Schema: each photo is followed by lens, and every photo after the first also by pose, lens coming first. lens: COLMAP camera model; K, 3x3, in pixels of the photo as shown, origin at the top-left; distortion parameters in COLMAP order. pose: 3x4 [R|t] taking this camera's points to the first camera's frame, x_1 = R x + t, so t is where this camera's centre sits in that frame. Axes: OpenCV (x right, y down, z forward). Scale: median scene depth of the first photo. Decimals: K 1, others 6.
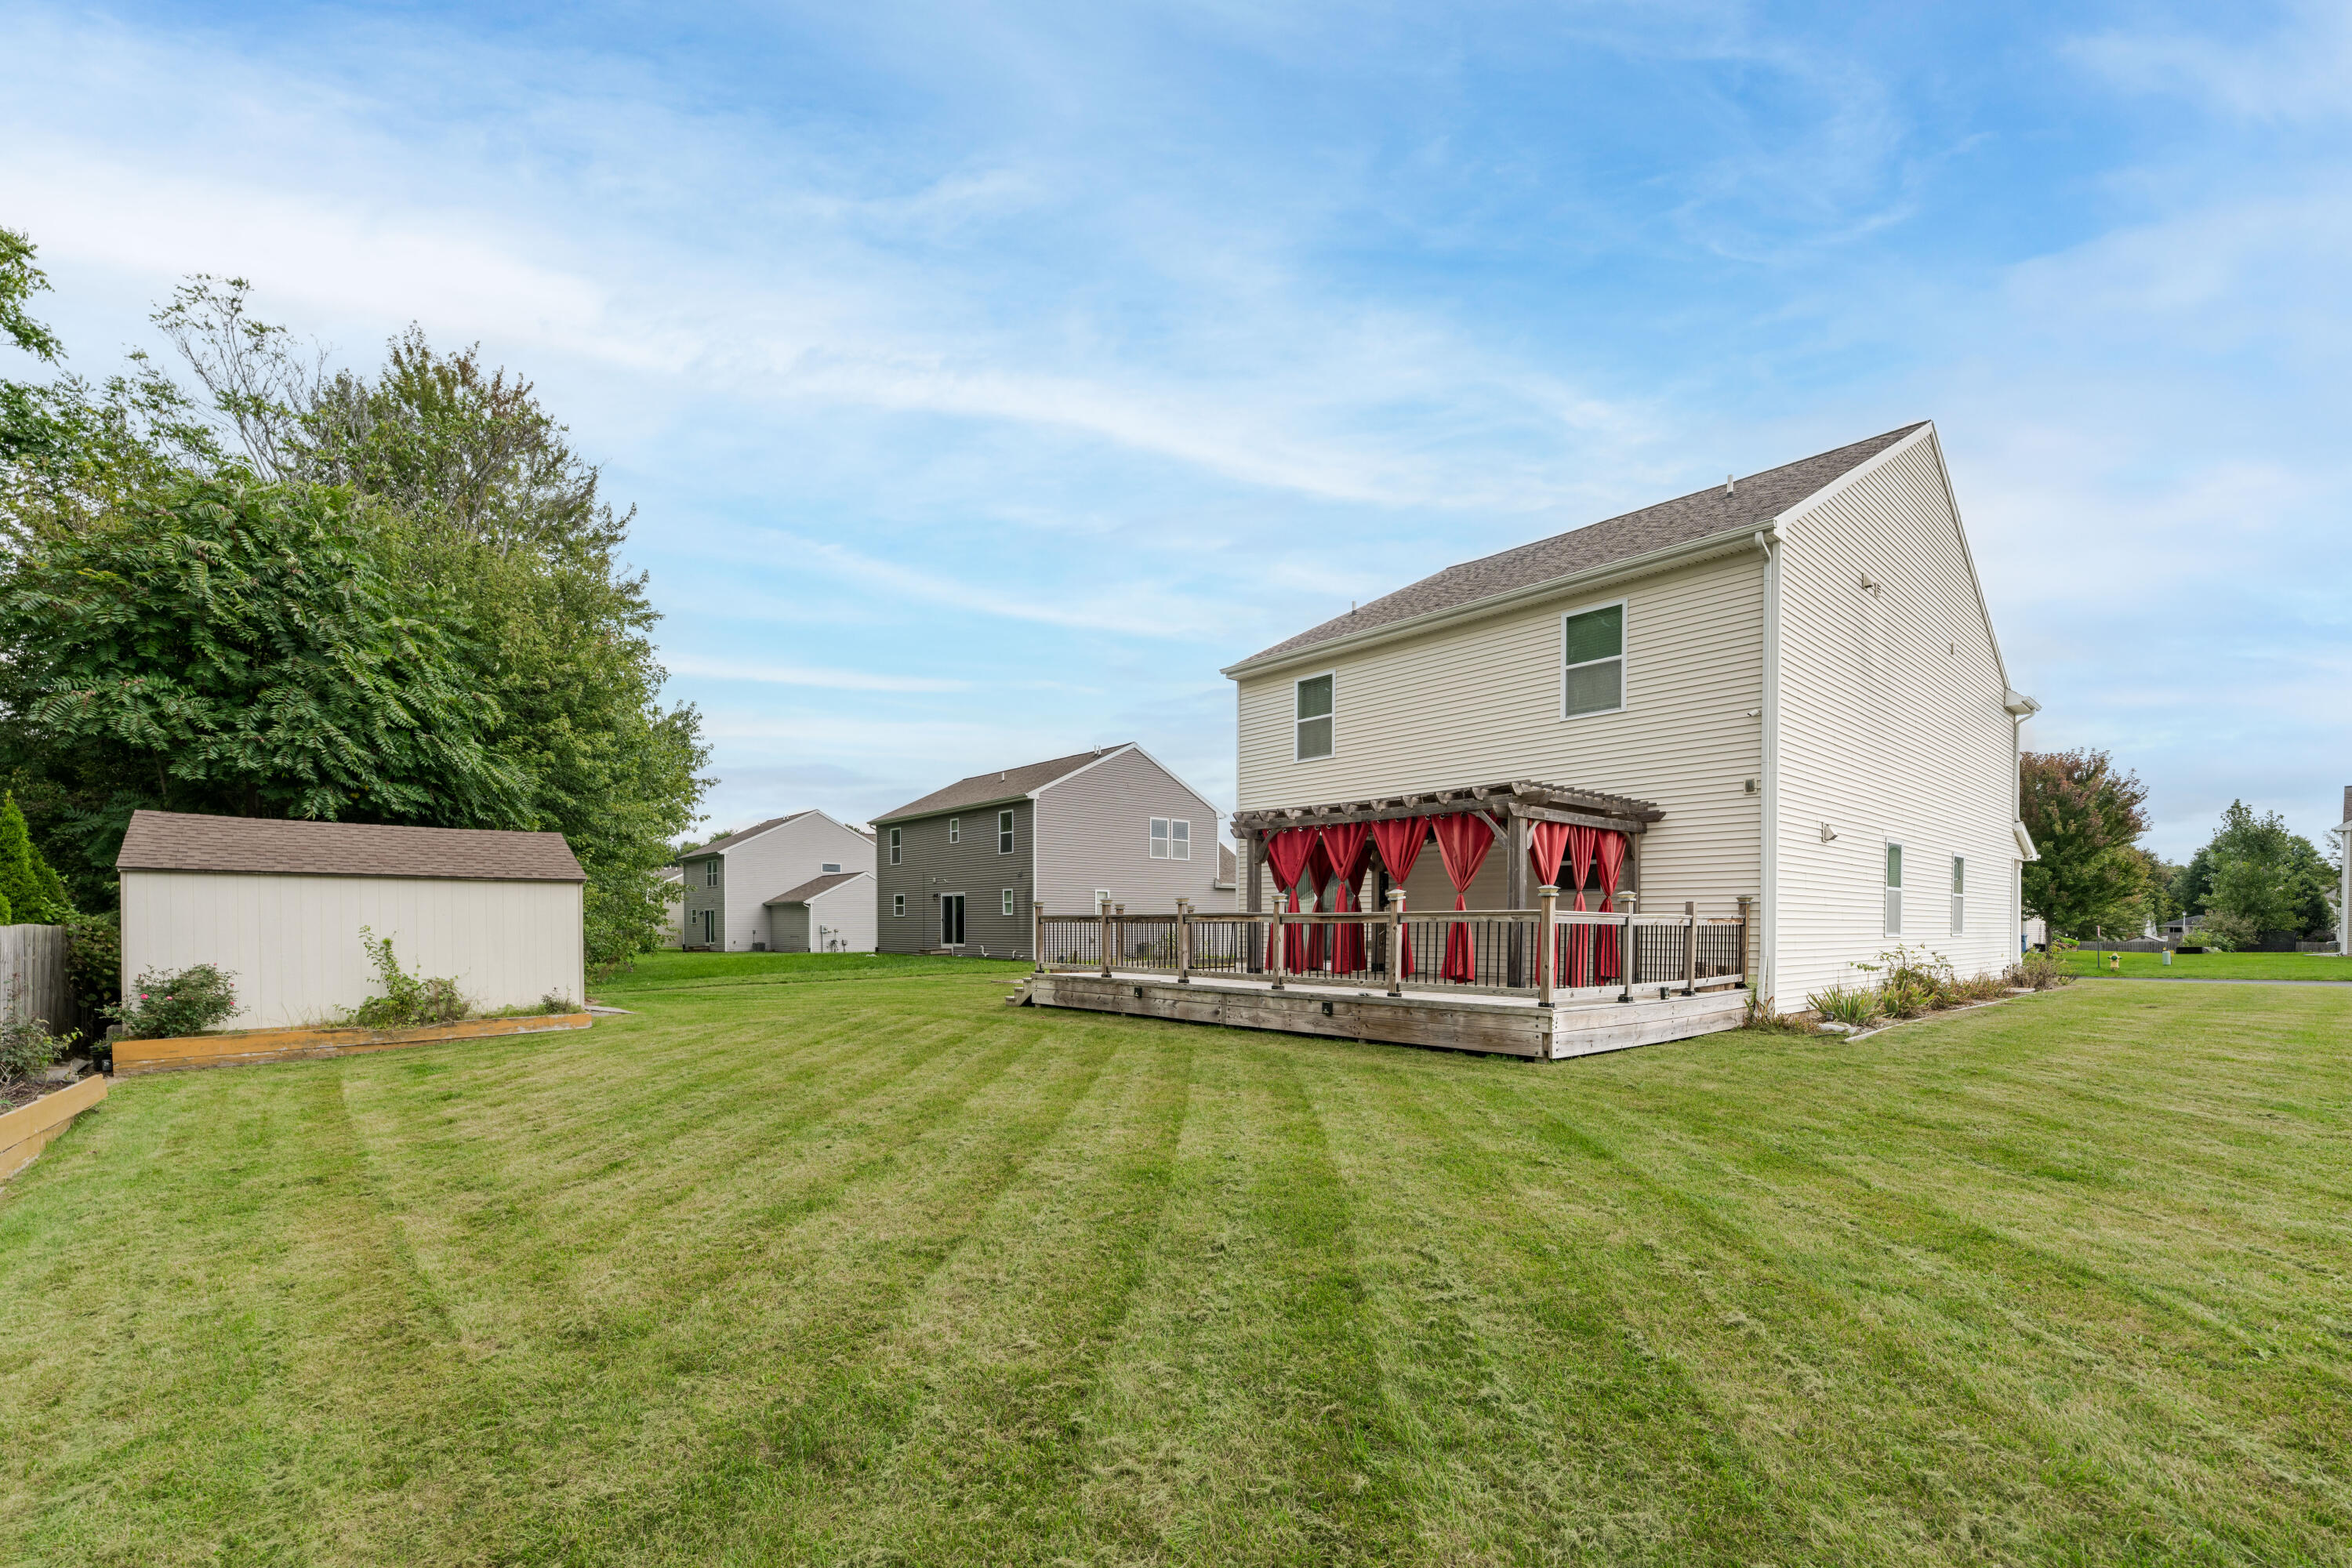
lens RADIAL K [[1034.0, 0, 1226.8], [0, 1034.0, 942.0], [0, 0, 1]] dist [-0.000298, -0.000094]
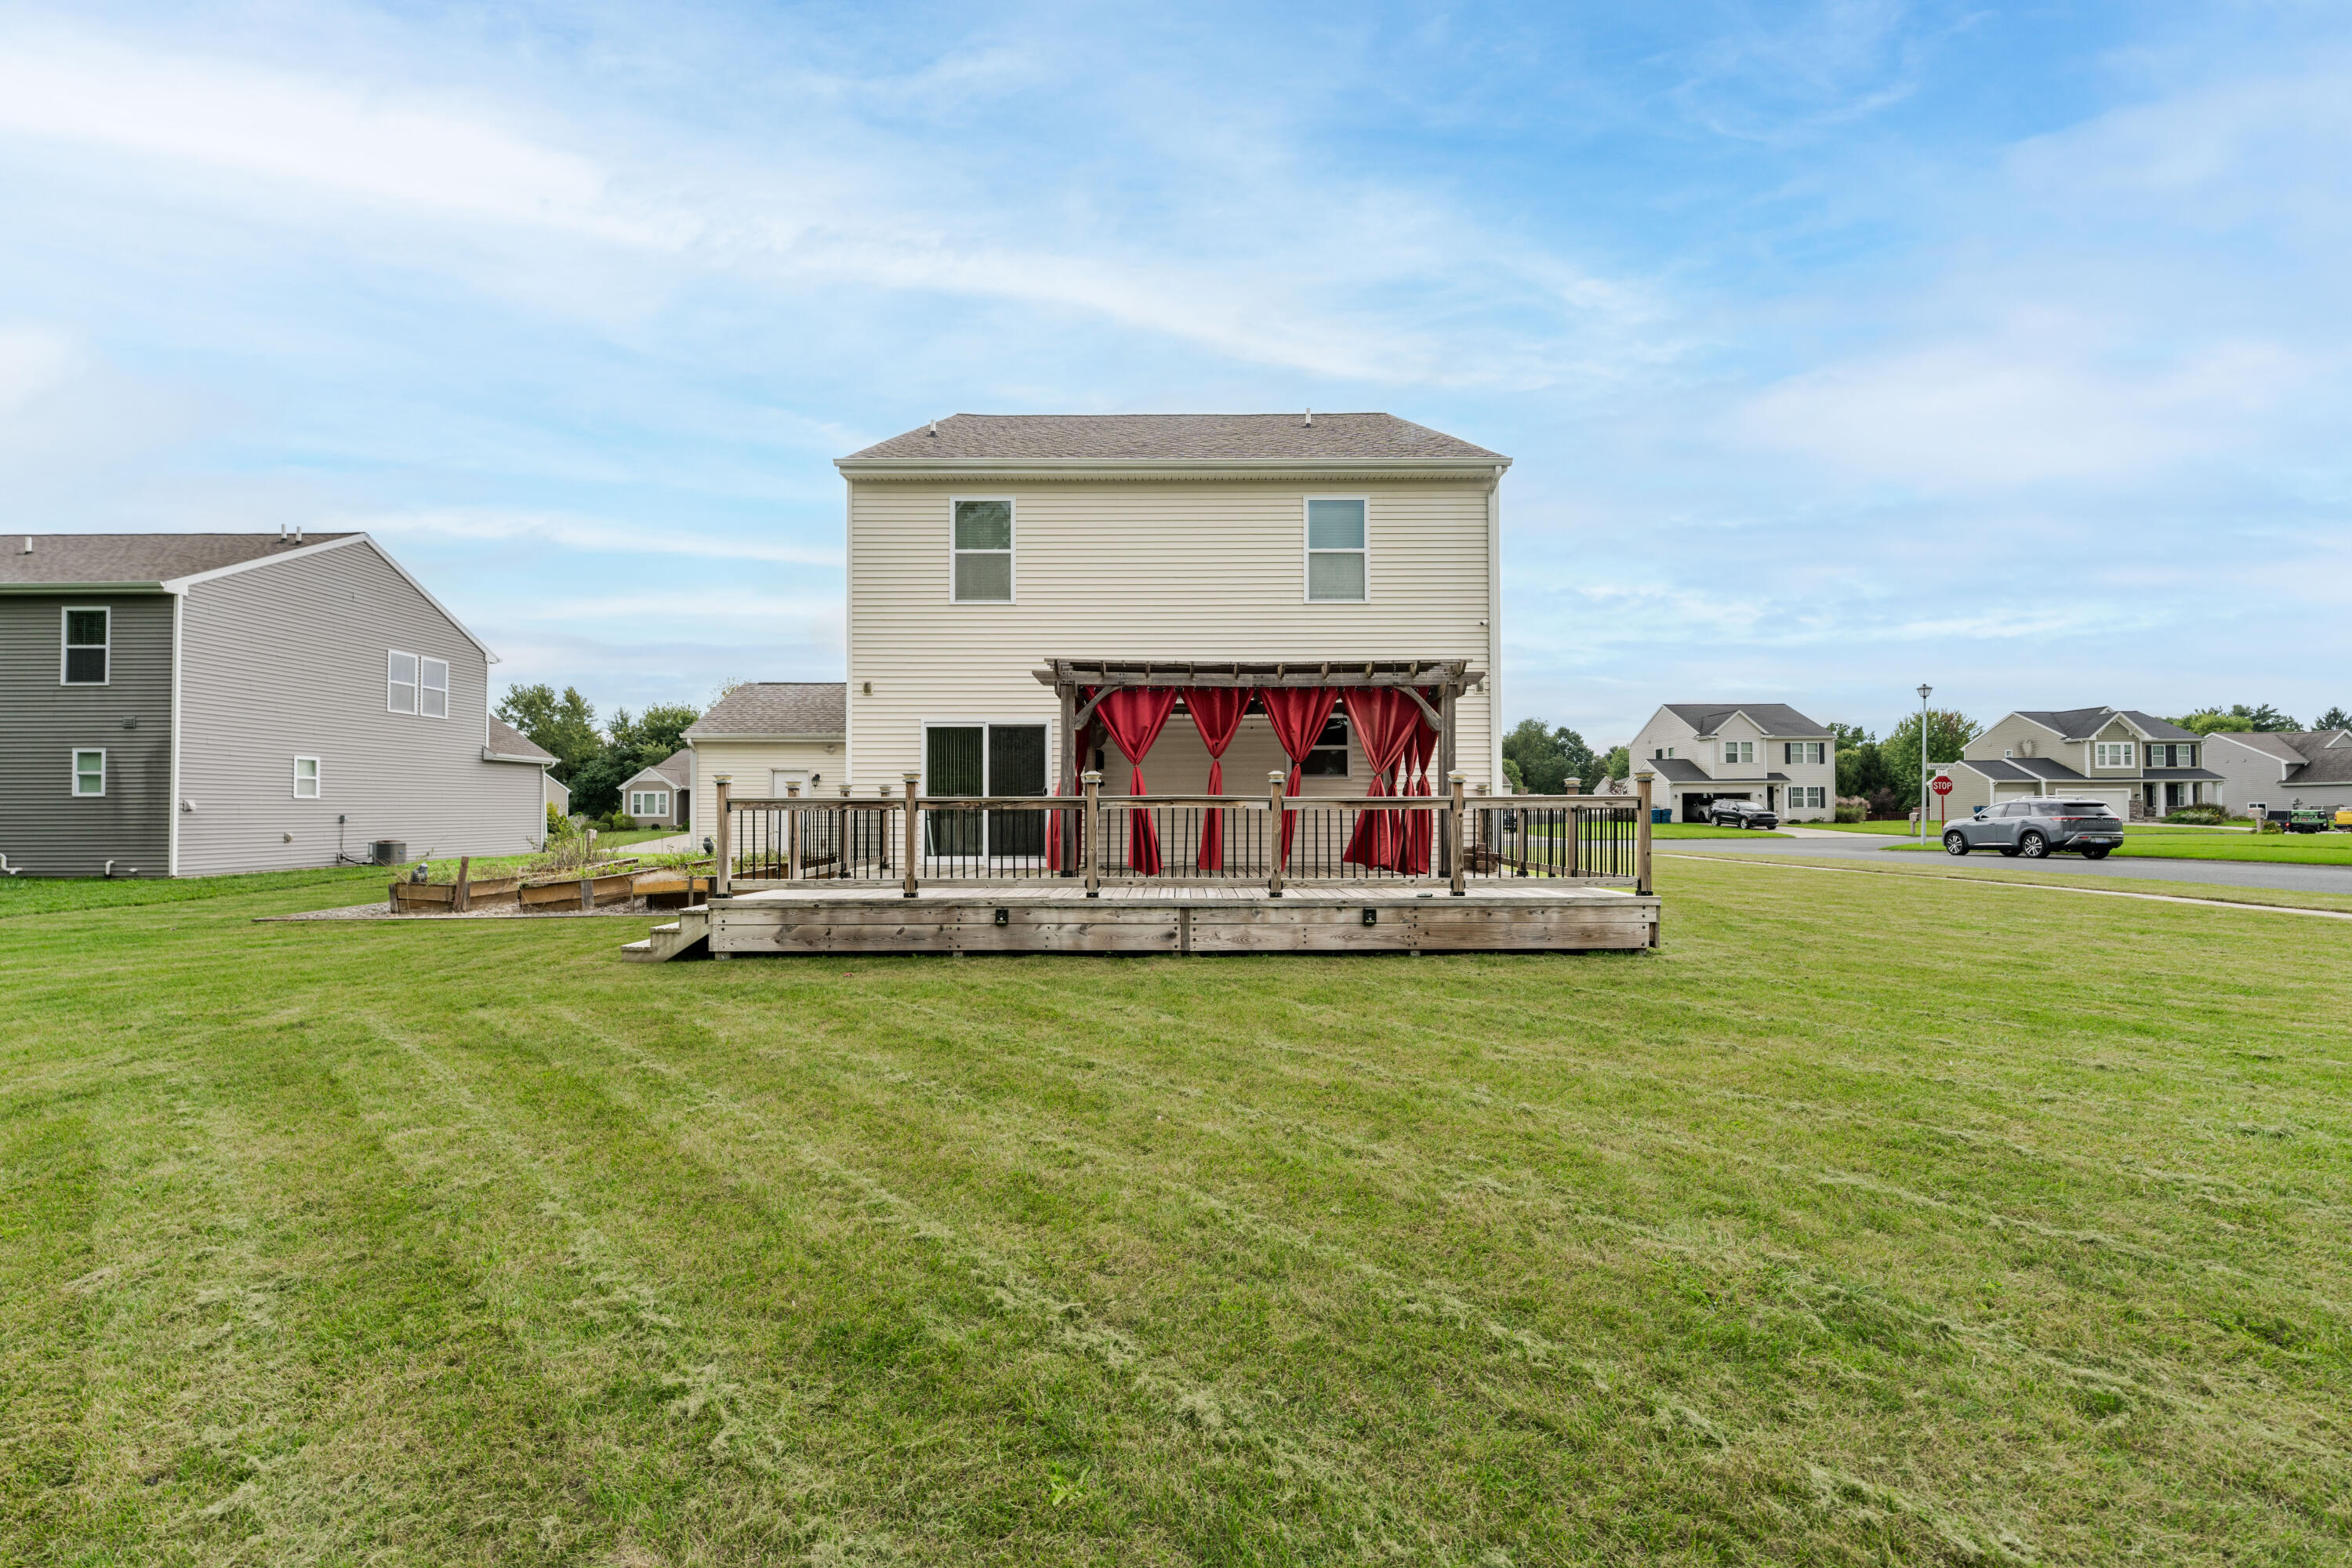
lens RADIAL K [[959.6, 0, 1178.8], [0, 959.6, 792.0], [0, 0, 1]] dist [0.001504, -0.000092]
pose [[0.667965, 0.011054, 0.744110, -0.433034], [0.015388, 0.999471, -0.028660, -0.010021], [-0.744033, 0.030595, 0.667442, 0.481644]]
